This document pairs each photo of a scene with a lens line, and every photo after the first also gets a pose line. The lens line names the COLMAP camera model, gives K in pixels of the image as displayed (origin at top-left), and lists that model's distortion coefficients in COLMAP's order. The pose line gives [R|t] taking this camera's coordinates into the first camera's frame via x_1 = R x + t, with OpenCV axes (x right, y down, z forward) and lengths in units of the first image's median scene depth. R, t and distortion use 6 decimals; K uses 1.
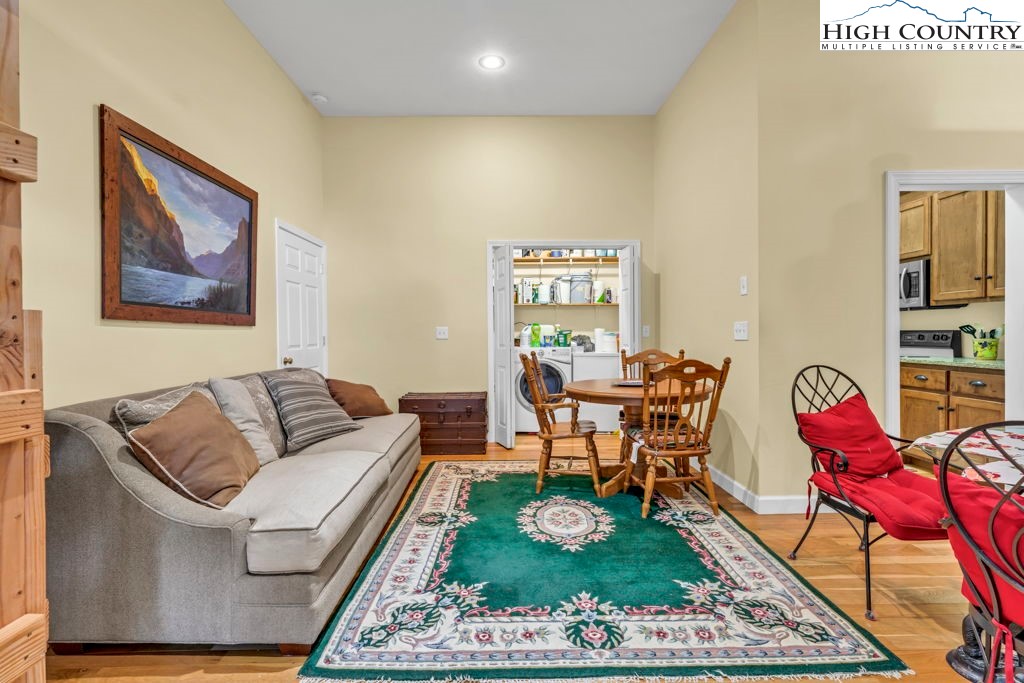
lens RADIAL K [[466.0, 0, 512.0], [0, 466.0, 341.5], [0, 0, 1]] dist [-0.001541, -0.000281]
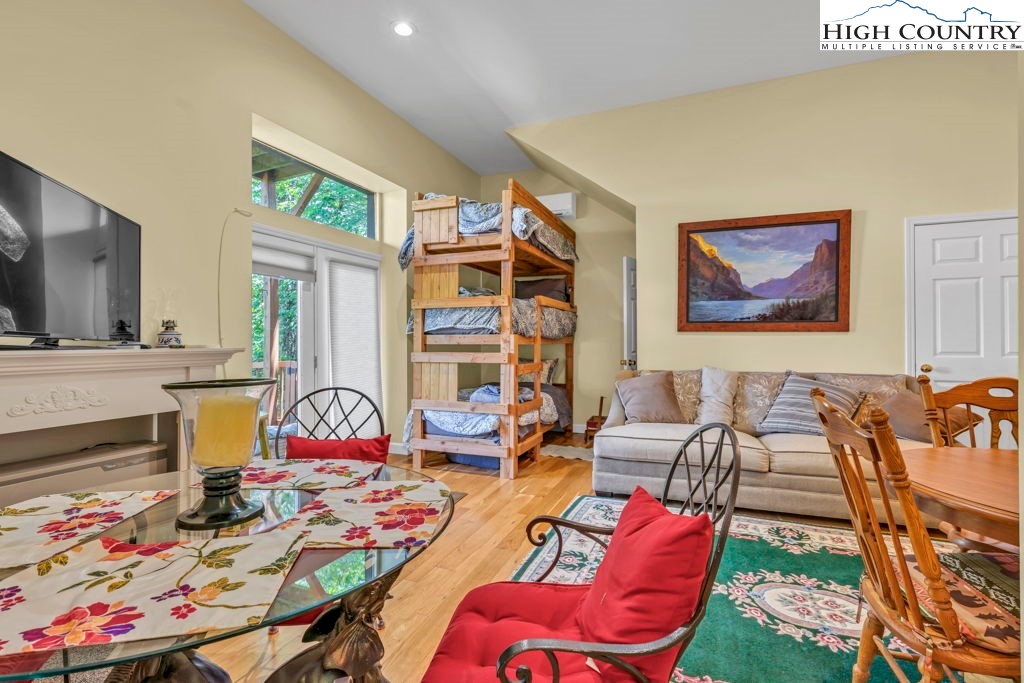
lens RADIAL K [[466.0, 0, 512.0], [0, 466.0, 341.5], [0, 0, 1]] dist [-0.001541, -0.000281]
pose [[-0.389489, 0.009666, -0.920980, 0.993355], [-0.013248, 0.999783, 0.016096, -0.022765], [0.920936, 0.018470, -0.389276, 0.904251]]
